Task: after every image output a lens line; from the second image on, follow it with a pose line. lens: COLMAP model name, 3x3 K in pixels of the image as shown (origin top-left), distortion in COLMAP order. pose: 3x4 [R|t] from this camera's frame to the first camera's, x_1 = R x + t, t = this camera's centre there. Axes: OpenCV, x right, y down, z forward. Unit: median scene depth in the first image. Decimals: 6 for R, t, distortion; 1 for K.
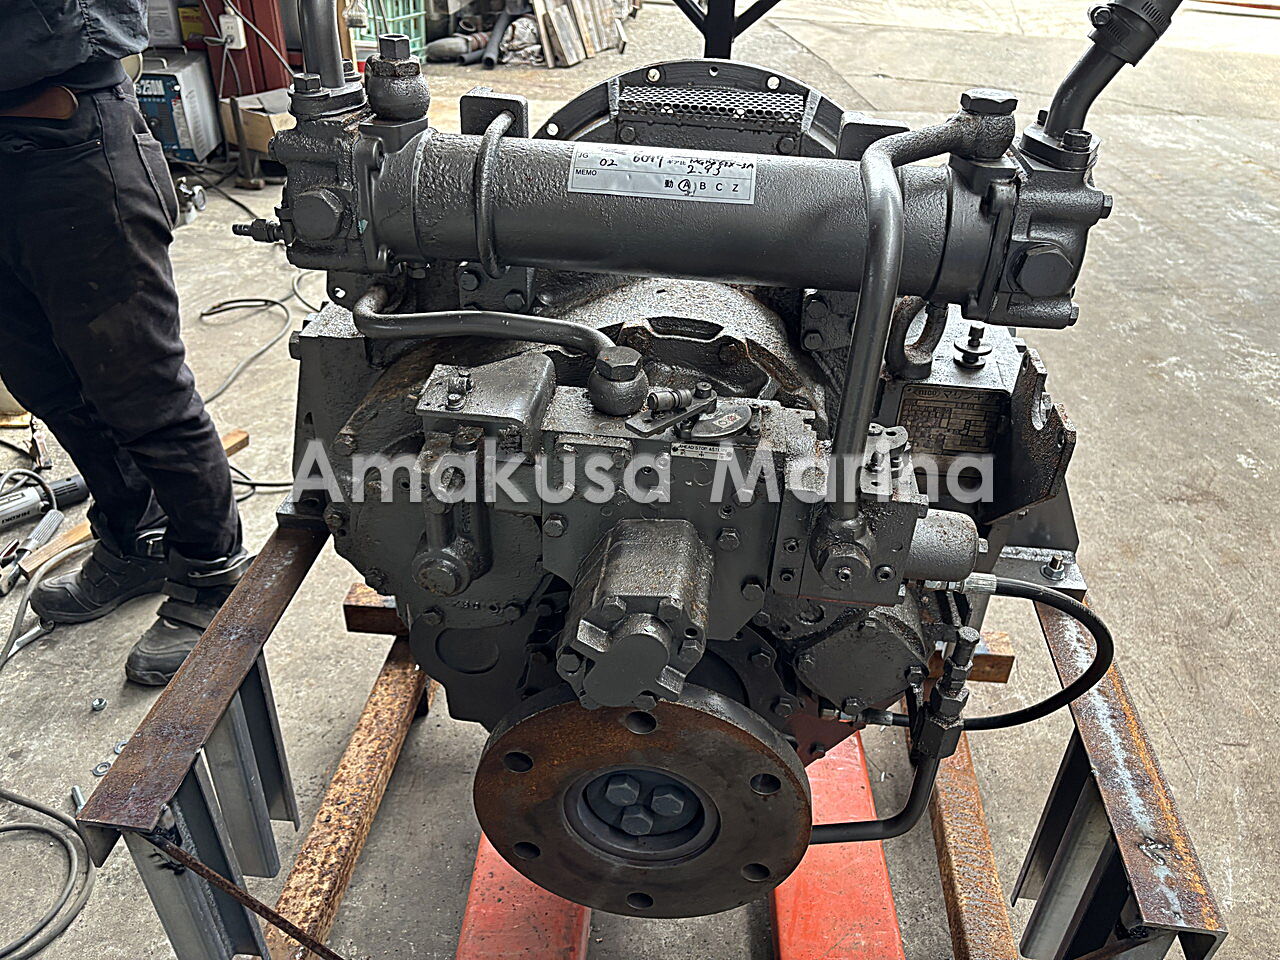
lens RADIAL K [[947.9, 0, 636.9], [0, 947.9, 477.4], [0, 0, 1]] dist [0.030254, -0.013851]
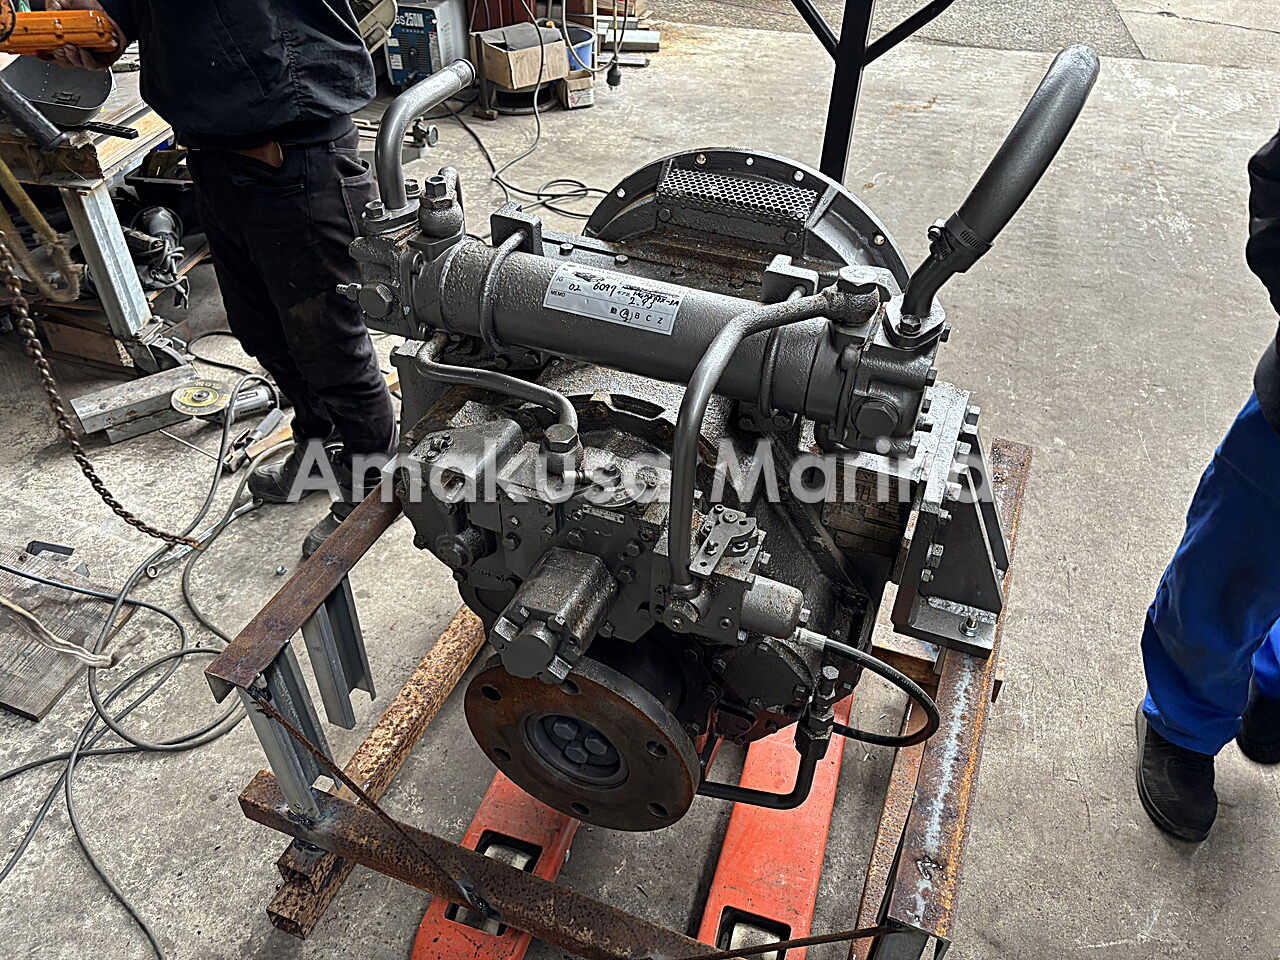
lens RADIAL K [[947.9, 0, 643.6], [0, 947.9, 487.0], [0, 0, 1]] dist [0.030254, -0.013851]
pose [[0.961102, 0.161989, -0.223704, 0.262987], [-0.135078, 0.982155, 0.130862, -0.156400], [0.240910, -0.095554, 0.965832, -0.190350]]
